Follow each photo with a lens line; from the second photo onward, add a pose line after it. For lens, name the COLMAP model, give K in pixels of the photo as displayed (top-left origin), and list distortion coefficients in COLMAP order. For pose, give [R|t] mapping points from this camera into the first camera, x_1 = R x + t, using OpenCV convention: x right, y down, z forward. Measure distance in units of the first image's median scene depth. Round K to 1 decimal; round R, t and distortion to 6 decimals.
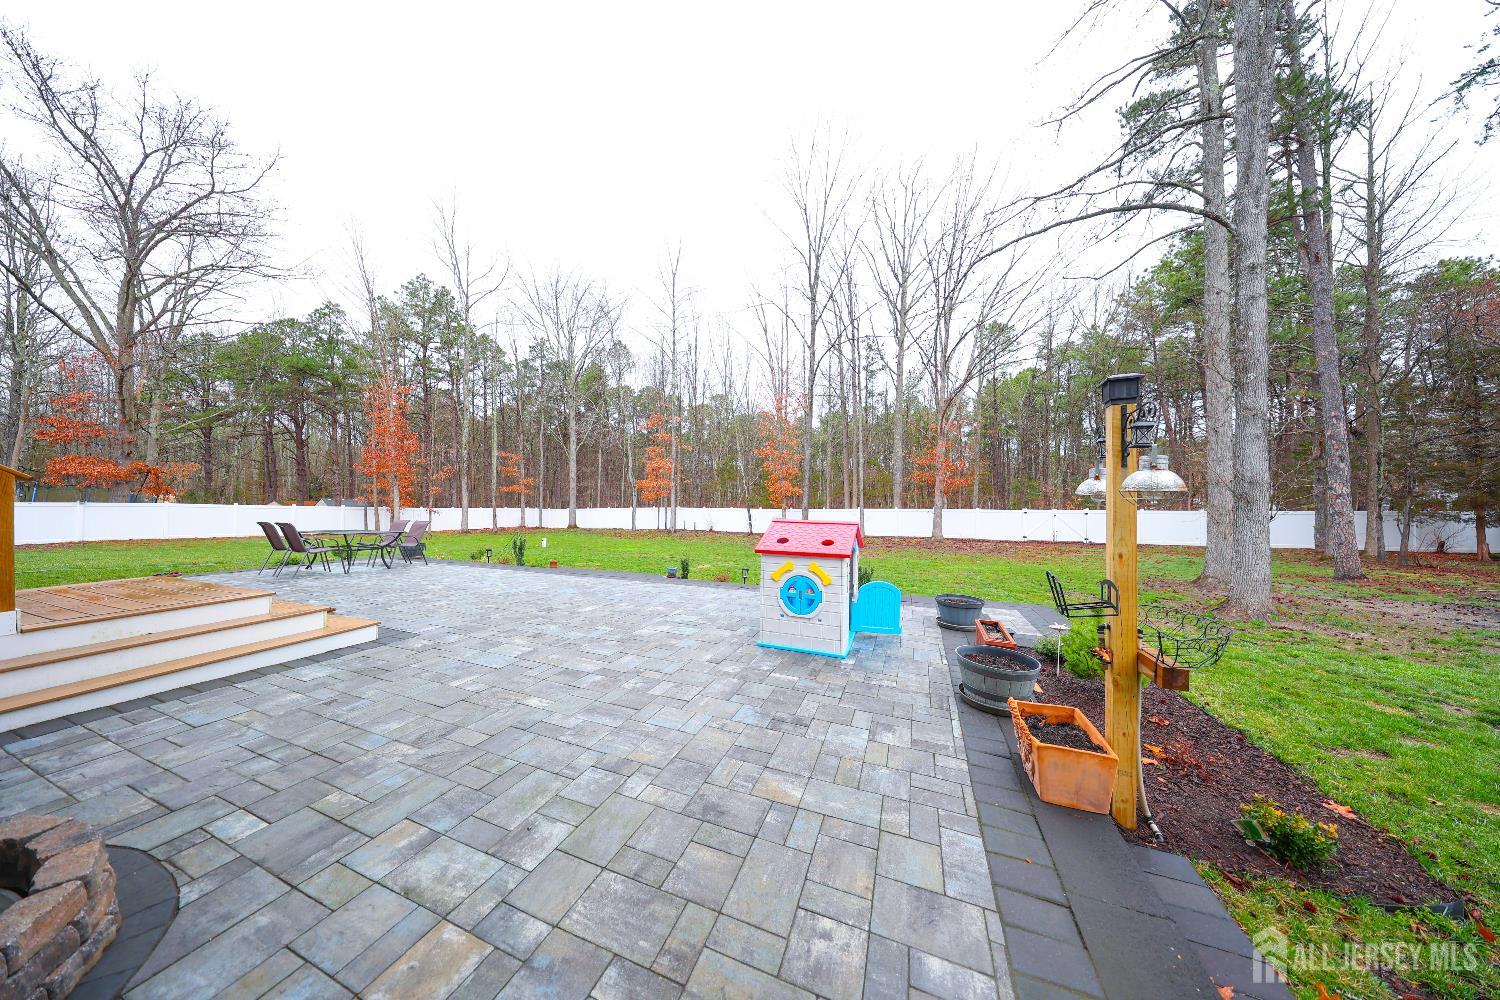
lens RADIAL K [[428.8, 0, 757.0], [0, 428.8, 504.5], [0, 0, 1]] dist [0.000221, 0.000092]
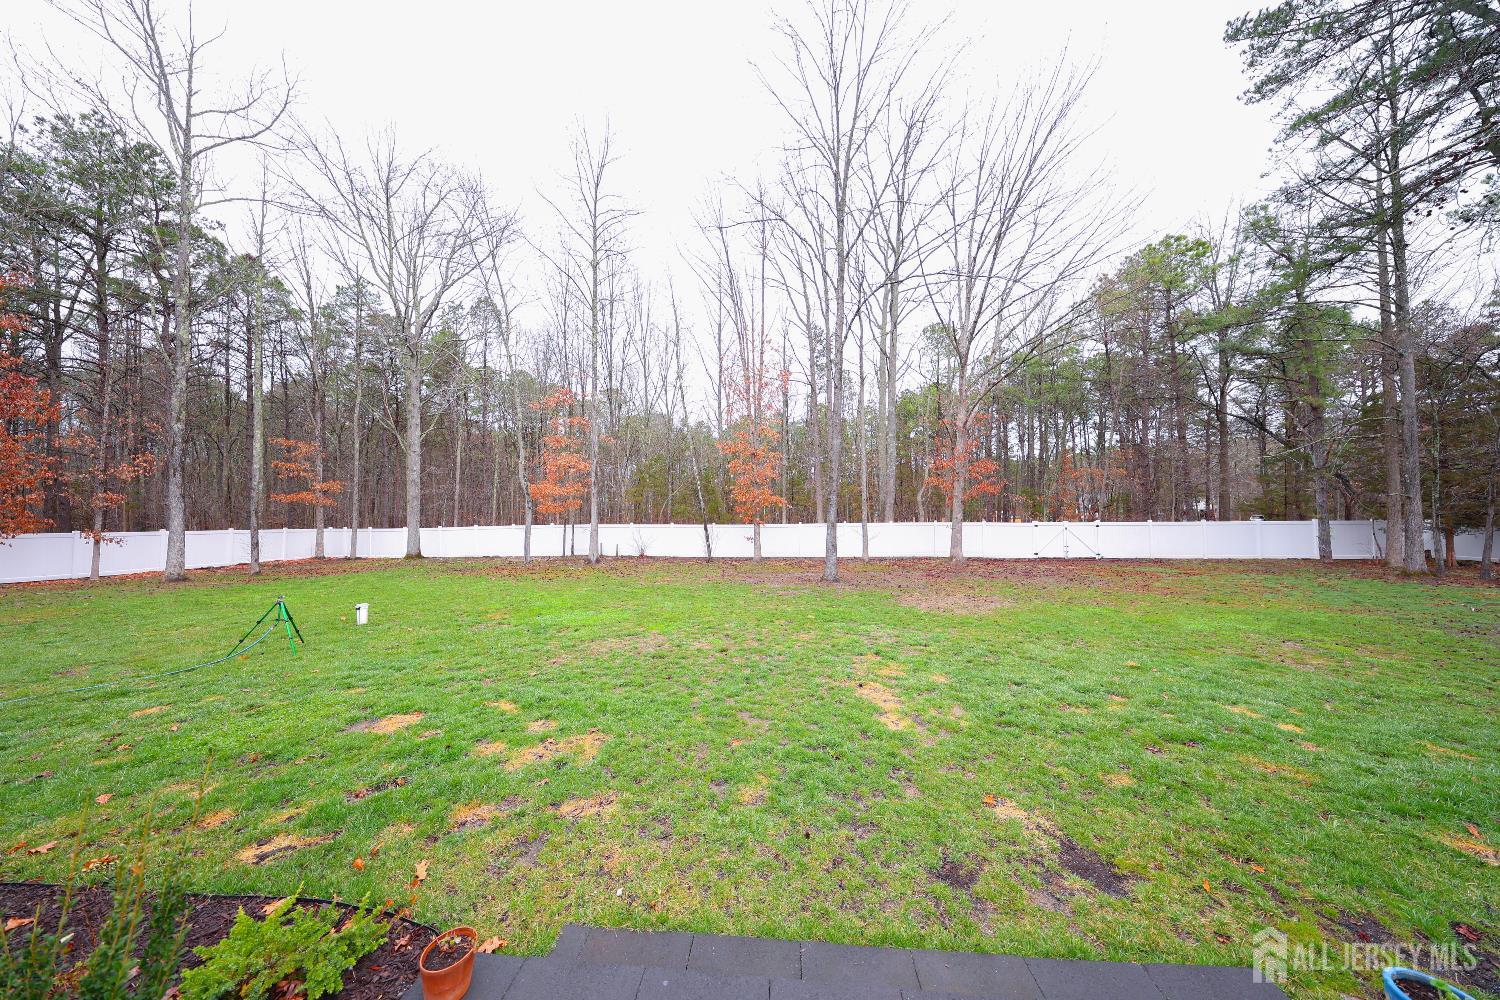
lens RADIAL K [[428.8, 0, 757.0], [0, 428.8, 504.5], [0, 0, 1]] dist [0.000221, 0.000092]
pose [[0.959420, -0.004763, 0.281939, -0.116319], [0.011475, 0.999689, -0.022160, -0.005695], [-0.281746, 0.024496, 0.959176, 0.232896]]
